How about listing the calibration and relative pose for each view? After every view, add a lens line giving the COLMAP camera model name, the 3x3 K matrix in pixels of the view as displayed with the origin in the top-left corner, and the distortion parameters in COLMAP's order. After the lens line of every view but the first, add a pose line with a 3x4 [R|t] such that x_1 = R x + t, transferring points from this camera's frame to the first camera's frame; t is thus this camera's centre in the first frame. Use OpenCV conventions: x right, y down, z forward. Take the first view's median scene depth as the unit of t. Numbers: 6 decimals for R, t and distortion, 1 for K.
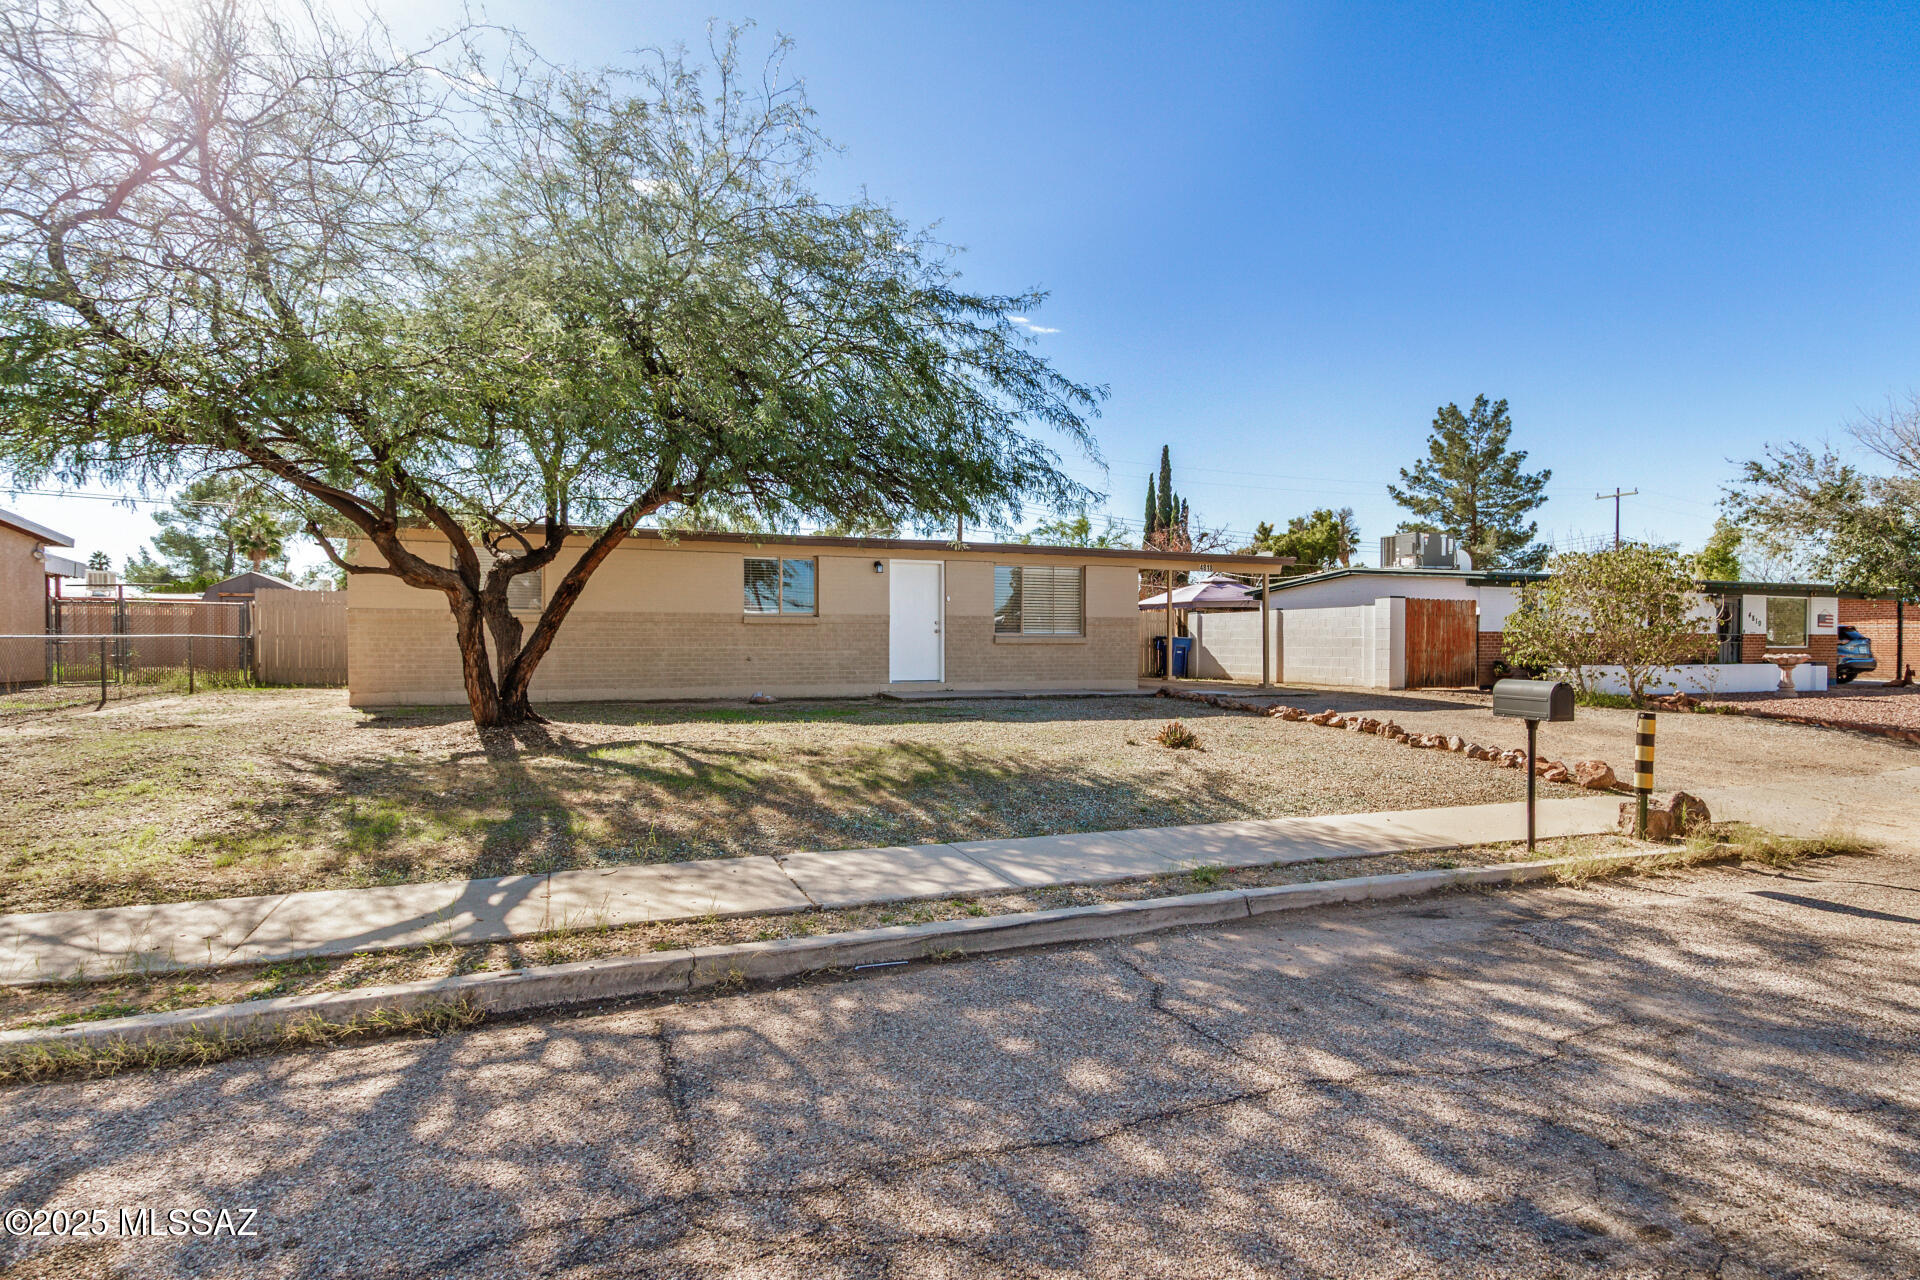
lens RADIAL K [[955.2, 0, 970.9], [0, 955.2, 640.3], [0, 0, 1]] dist [0.015307, -0.000937]
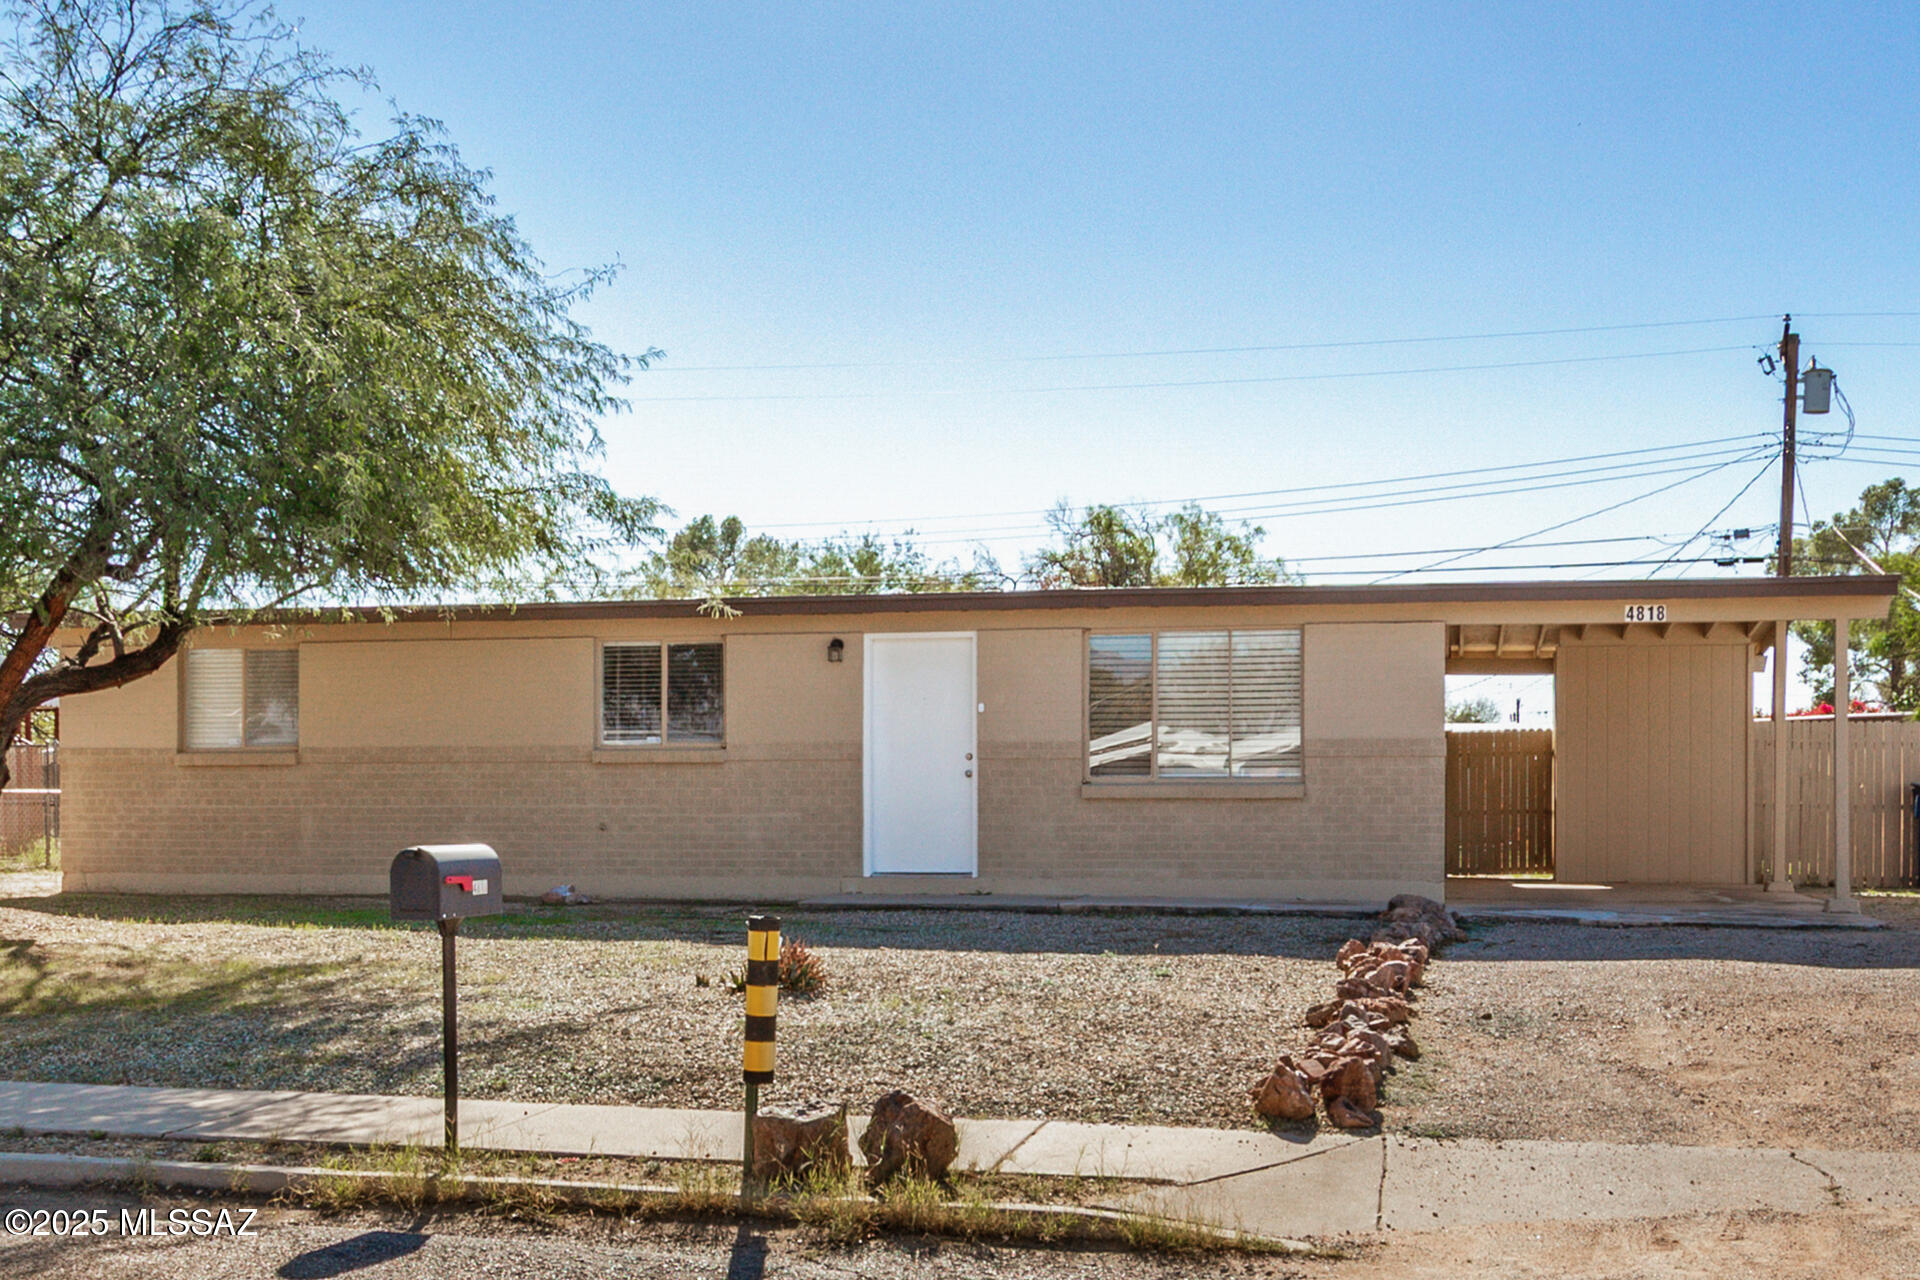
lens RADIAL K [[2213.6, 0, 961.9], [0, 2213.6, 816.7], [0, 0, 1]] dist [0.006876, 0.004282]
pose [[0.821955, 0.000304, -0.569552, 1.424564], [0.001751, 0.999994, 0.003062, 0.020884], [0.569550, -0.003514, 0.821950, 0.134576]]
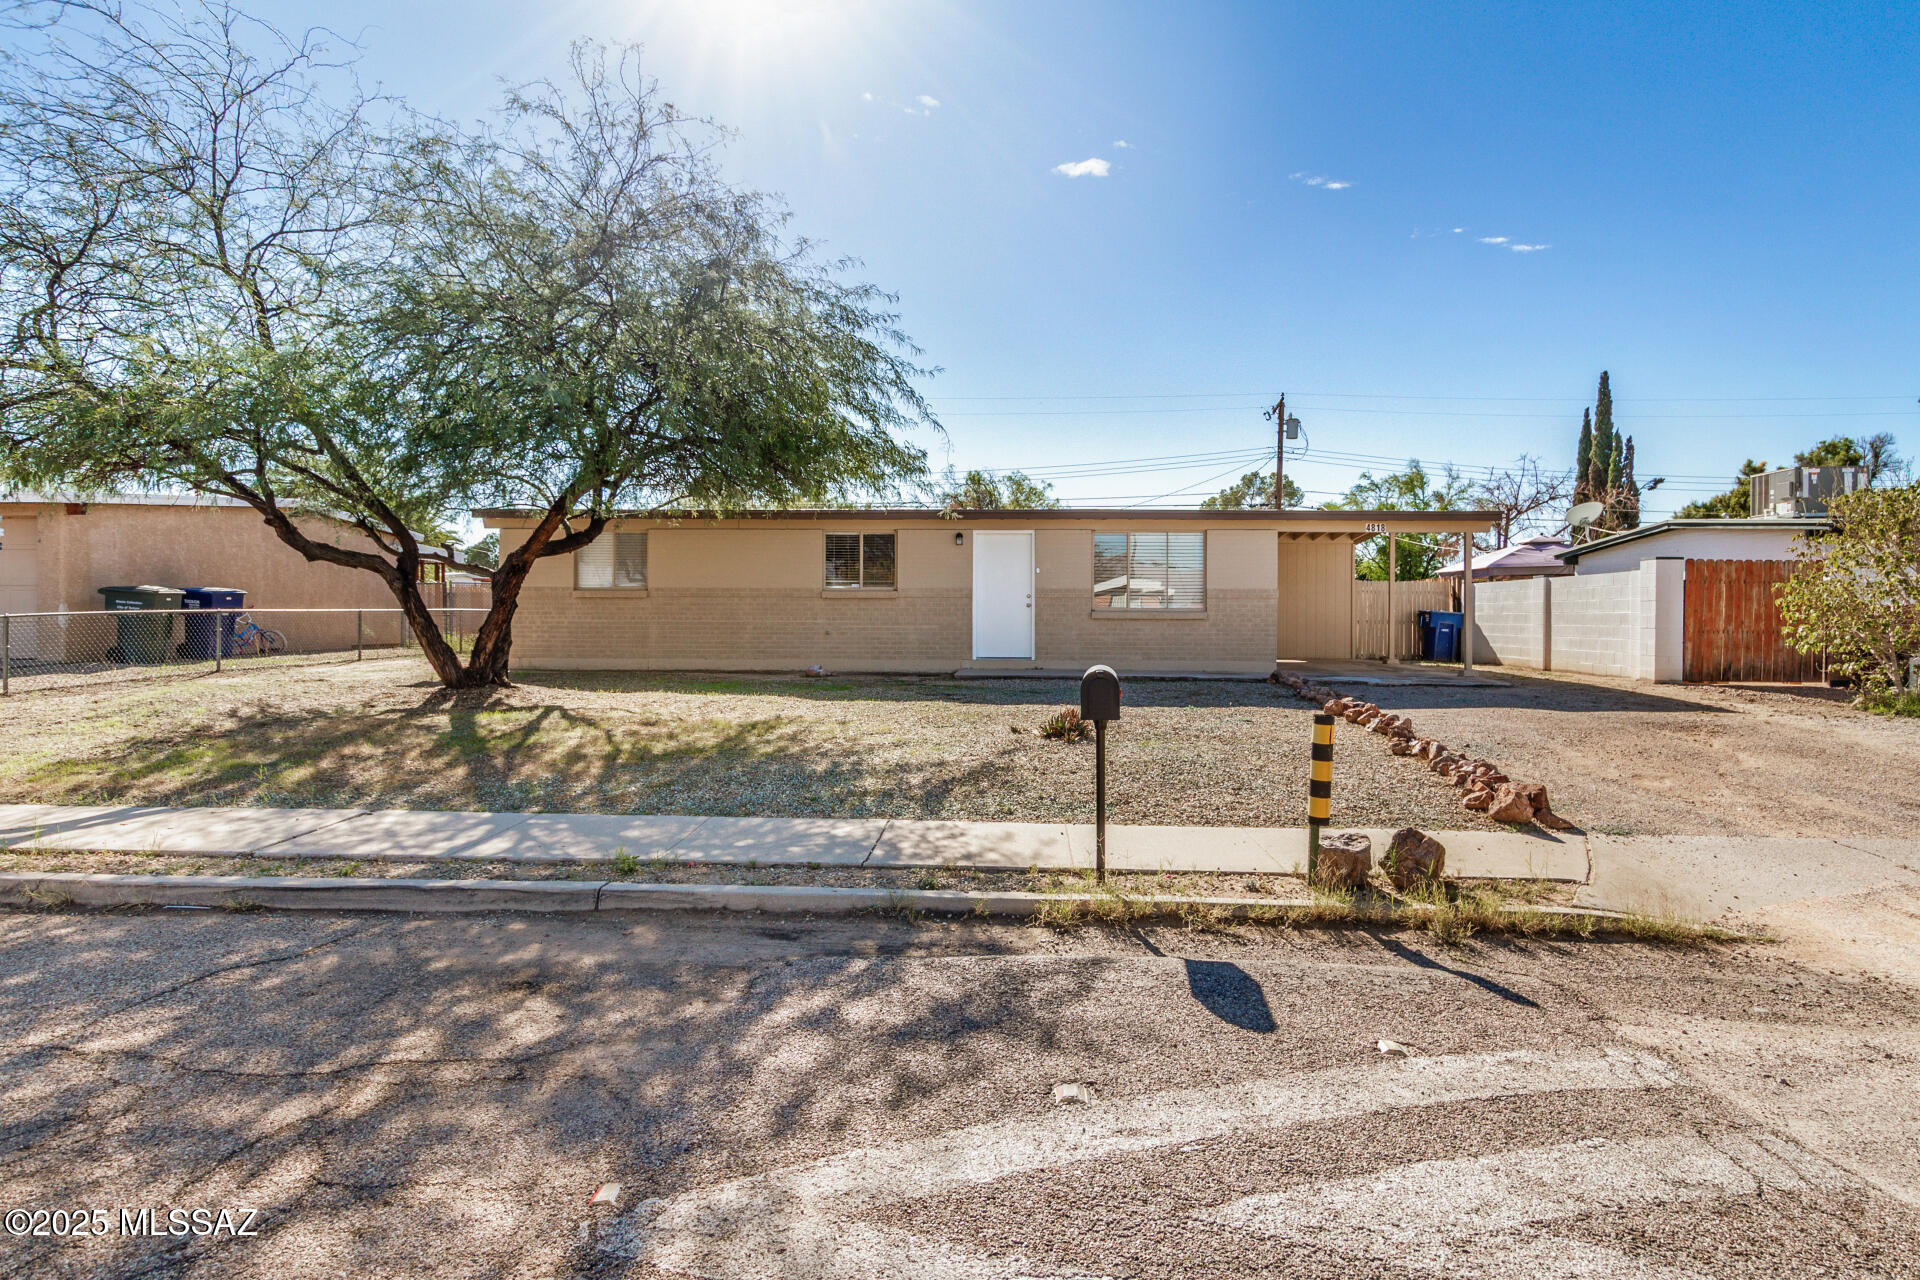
lens RADIAL K [[1012.4, 0, 1000.1], [0, 1012.4, 615.3], [0, 0, 1]] dist [0.024348, -0.011146]
pose [[0.914347, 0.002581, -0.404923, 0.790007], [-0.002549, 0.999997, 0.000618, -0.000936], [0.404924, 0.000467, 0.914350, 0.189150]]
